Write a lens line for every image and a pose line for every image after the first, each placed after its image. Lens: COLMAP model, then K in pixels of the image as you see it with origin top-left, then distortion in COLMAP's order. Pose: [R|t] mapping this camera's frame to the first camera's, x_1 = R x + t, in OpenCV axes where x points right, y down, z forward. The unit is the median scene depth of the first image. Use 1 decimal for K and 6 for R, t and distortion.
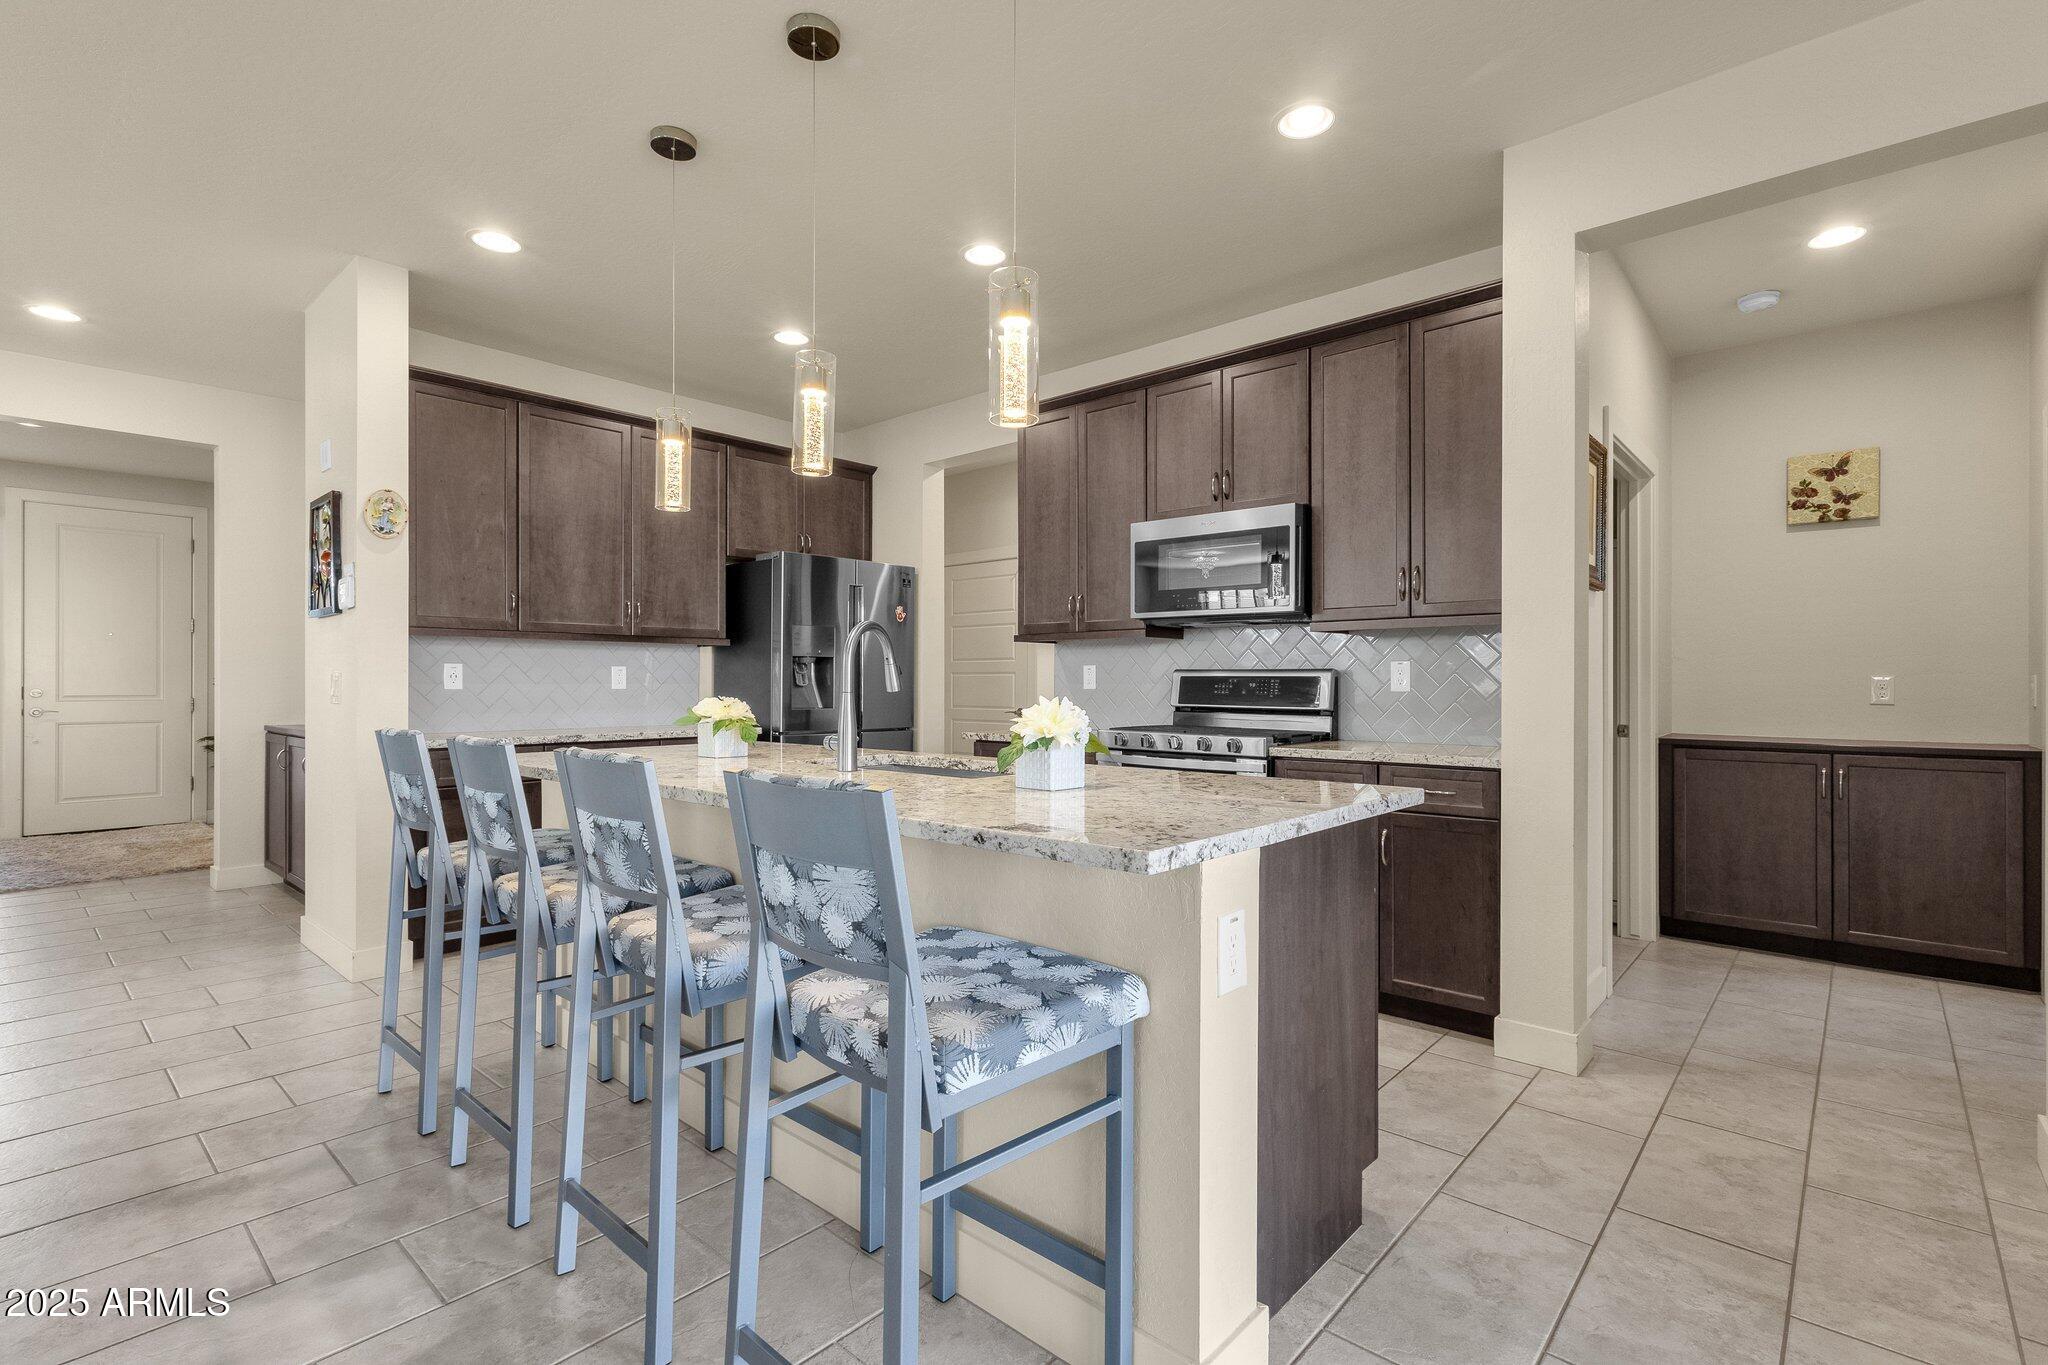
lens RADIAL K [[938.9, 0, 1018.1], [0, 938.9, 680.5], [0, 0, 1]] dist [0.001515, 0.000454]
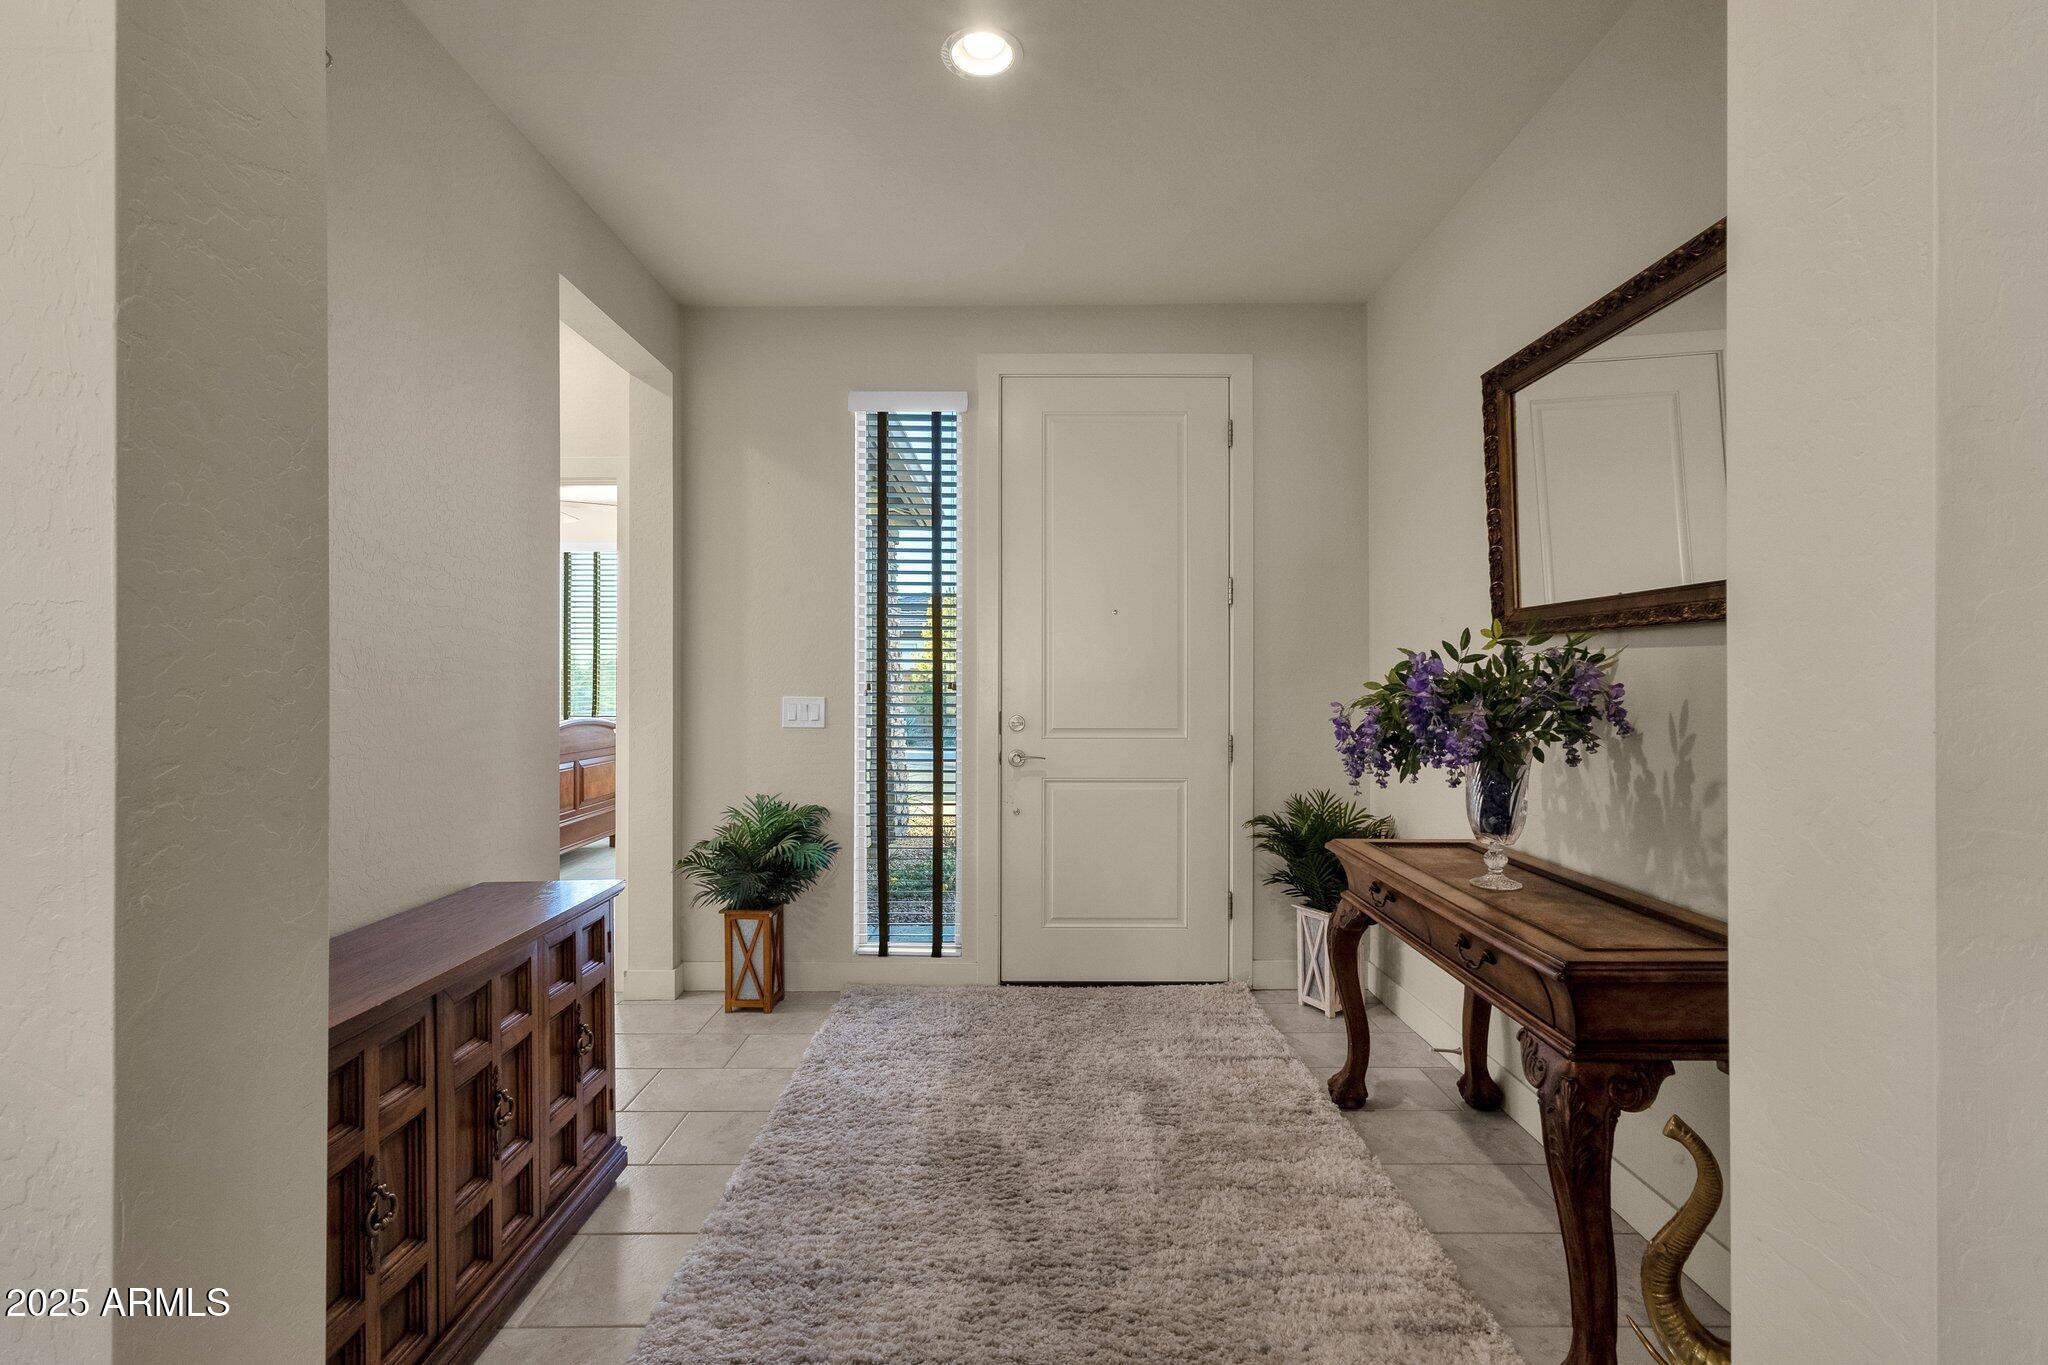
lens RADIAL K [[938.9, 0, 1018.1], [0, 938.9, 680.5], [0, 0, 1]] dist [0.001515, 0.000454]
pose [[0.674178, -0.001448, -0.738567, -0.625743], [-0.000558, 0.999997, -0.002470, -0.009077], [0.738569, 0.002077, 0.674175, 0.618772]]
